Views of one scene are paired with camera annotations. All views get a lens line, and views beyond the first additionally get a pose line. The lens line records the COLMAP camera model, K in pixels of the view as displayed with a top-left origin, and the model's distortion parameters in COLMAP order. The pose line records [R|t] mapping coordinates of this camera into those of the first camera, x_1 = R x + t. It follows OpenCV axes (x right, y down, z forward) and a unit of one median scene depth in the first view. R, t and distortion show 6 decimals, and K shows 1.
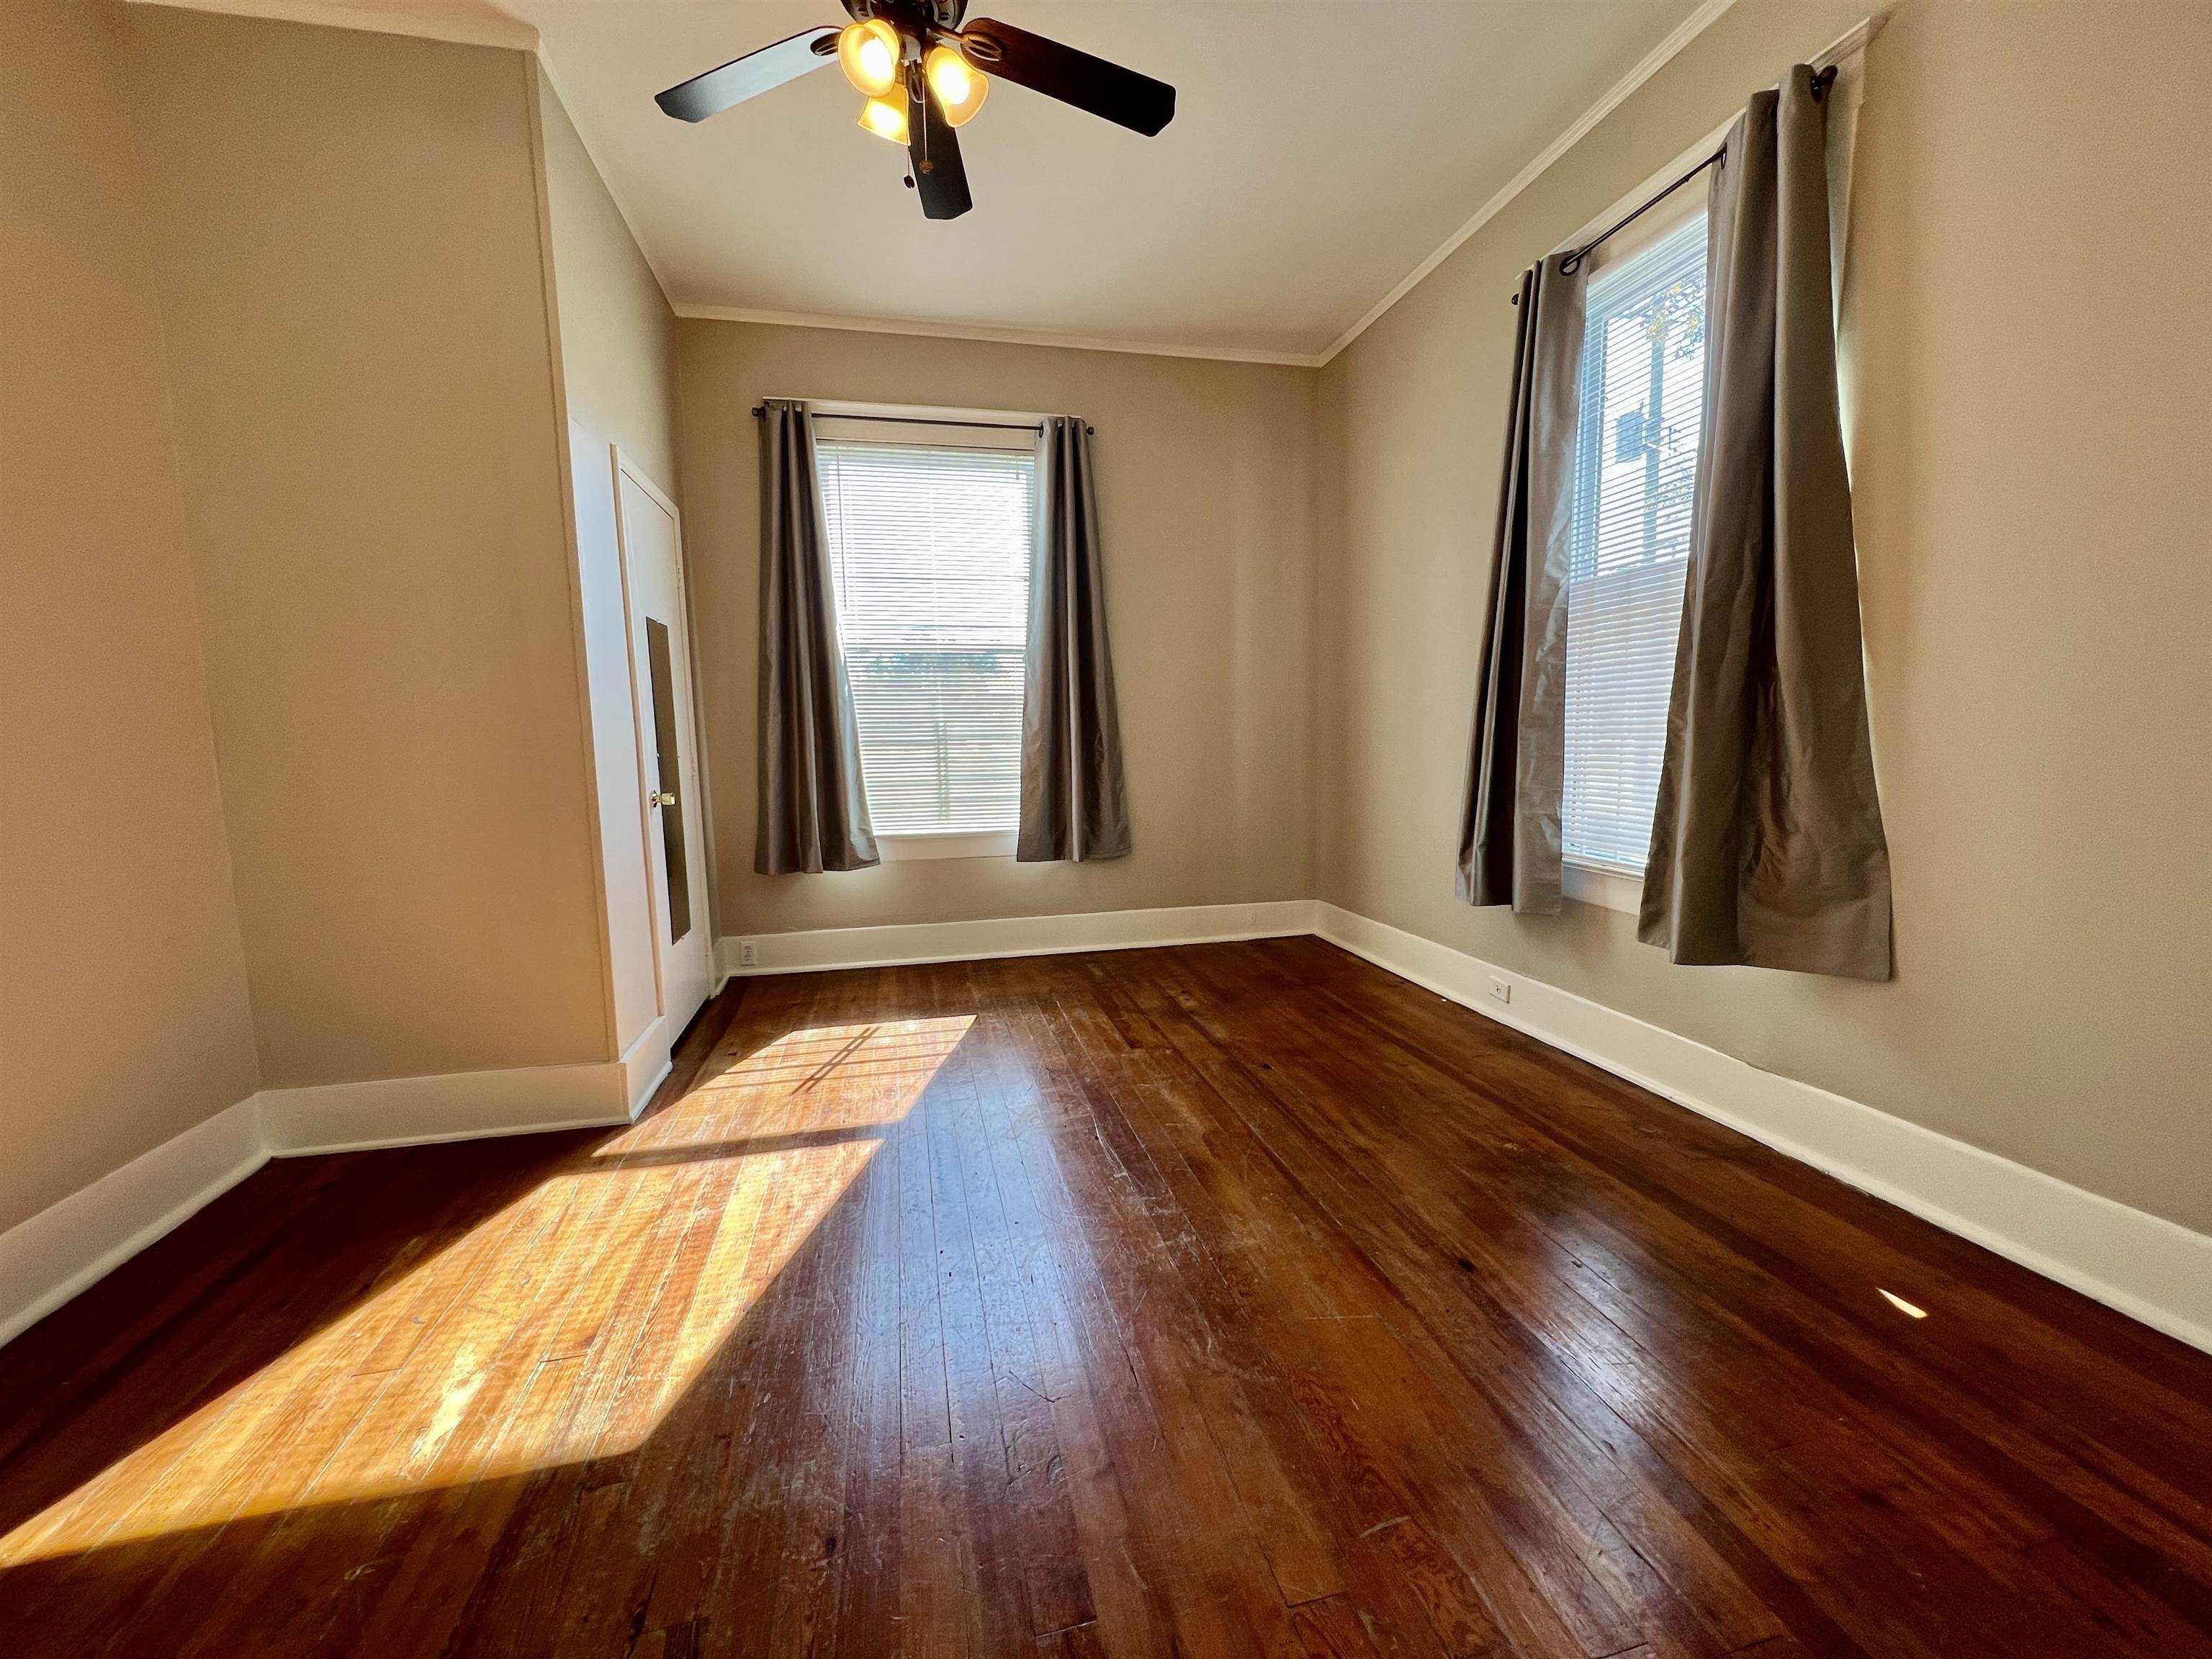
lens RADIAL K [[880.3, 0, 1105.2], [0, 880.3, 837.8], [0, 0, 1]] dist [0.000406, 0.000186]
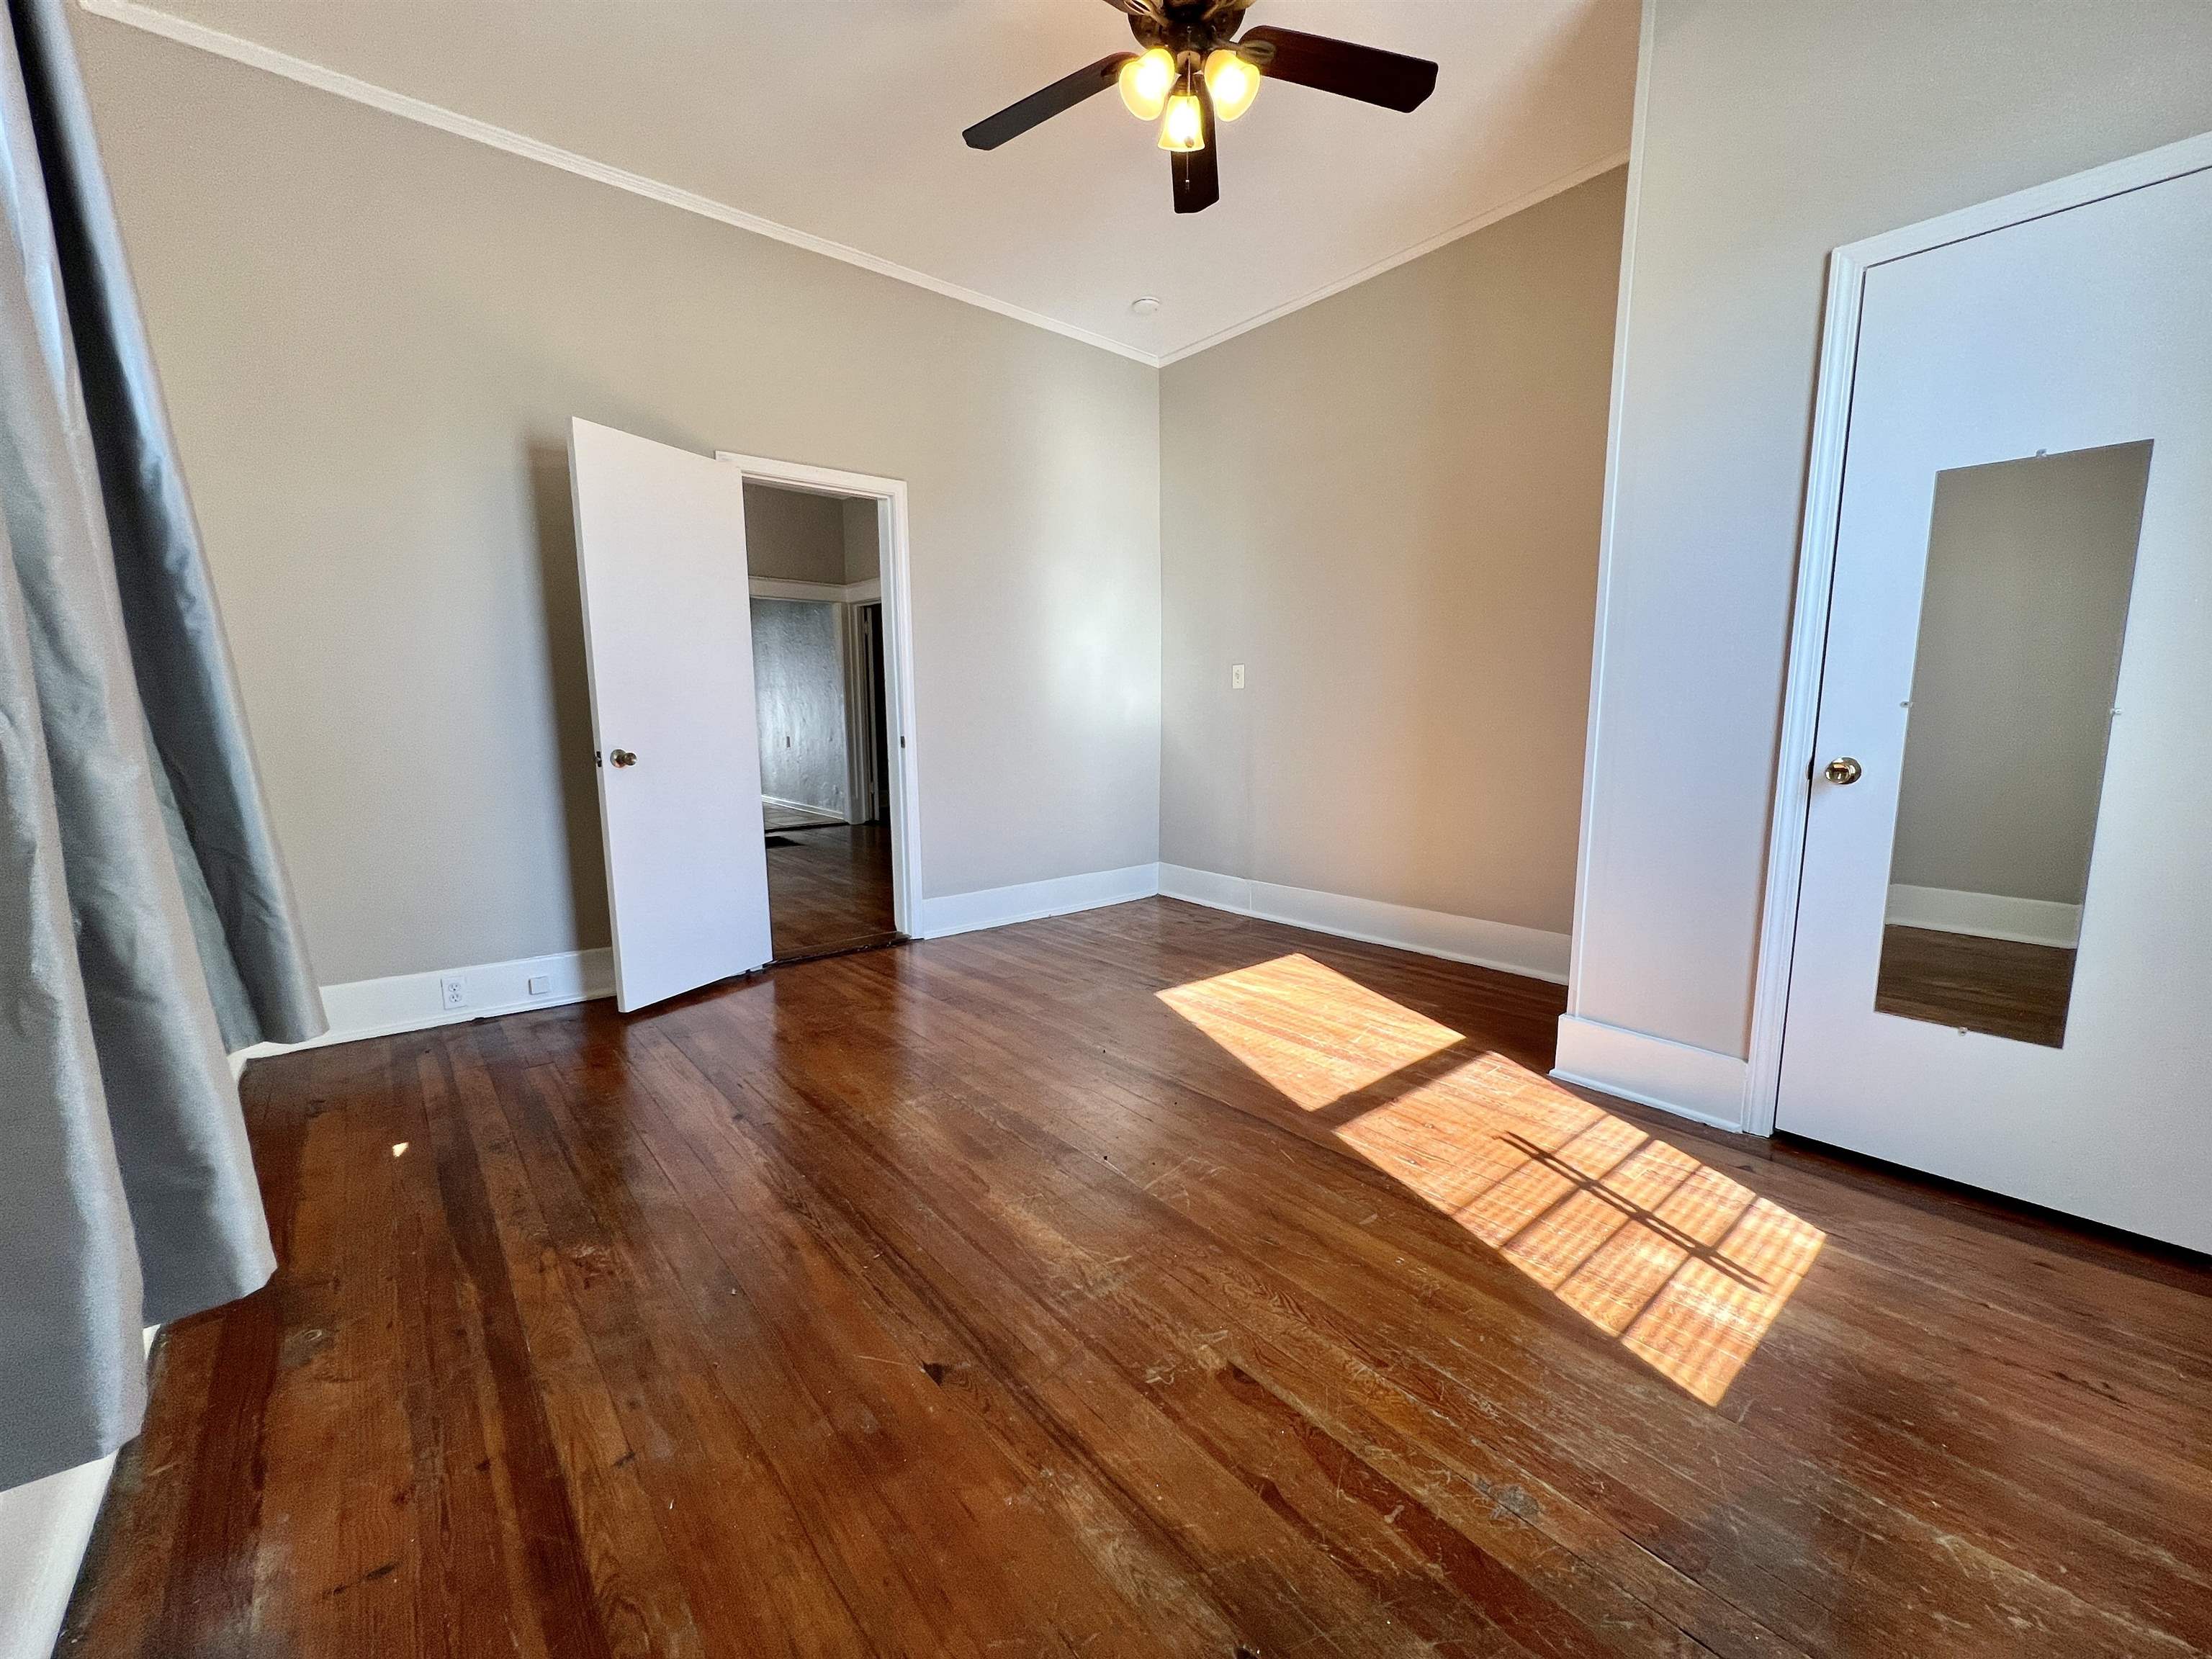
lens RADIAL K [[880.3, 0, 1106.5], [0, 880.3, 834.7], [0, 0, 1]] dist [0.000406, 0.000186]
pose [[-0.891706, 0.089709, -0.443635, 0.315989], [-0.030739, 0.965895, 0.257102, -0.173616], [0.451570, 0.242896, -0.858537, 1.522660]]
